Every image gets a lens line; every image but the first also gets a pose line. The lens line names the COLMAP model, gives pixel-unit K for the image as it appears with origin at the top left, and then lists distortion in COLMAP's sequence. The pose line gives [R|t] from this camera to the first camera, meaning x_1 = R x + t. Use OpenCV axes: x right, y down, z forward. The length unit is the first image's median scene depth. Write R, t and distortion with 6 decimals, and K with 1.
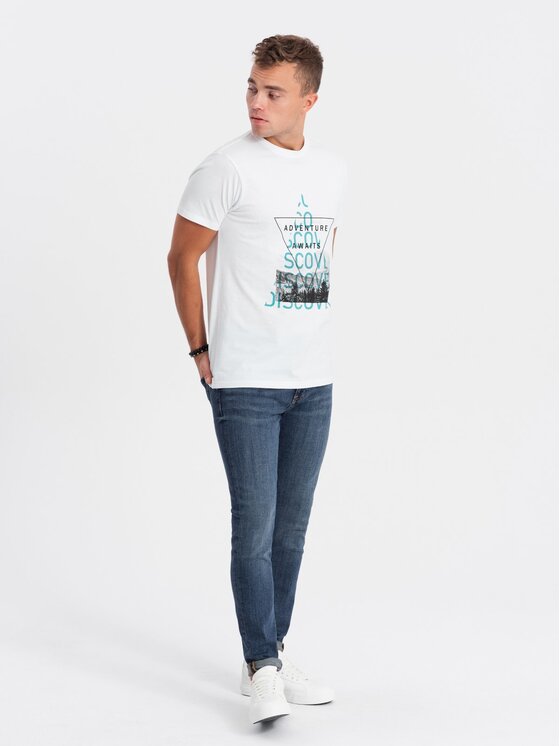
lens RADIAL K [[2176.2, 0, 280.0], [0, 2176.2, 373.0], [0, 0, 1]] dist [-0.436504, -0.355227]
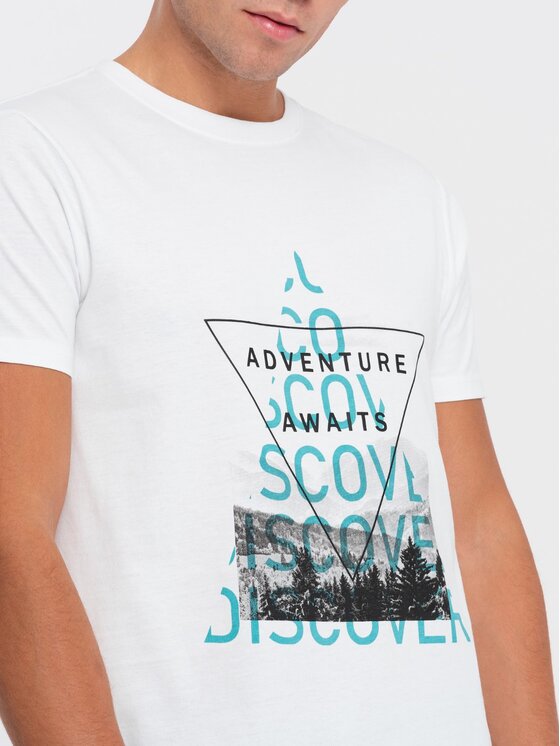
lens RADIAL K [[2176.2, 0, 280.0], [0, 2176.2, 373.0], [0, 0, 1]] dist [-0.436504, -0.355227]
pose [[0.994068, -0.108736, 0.002306, 0.005501], [0.105855, 0.962424, -0.250069, 0.005603], [0.024972, 0.248830, 0.968225, 0.726133]]
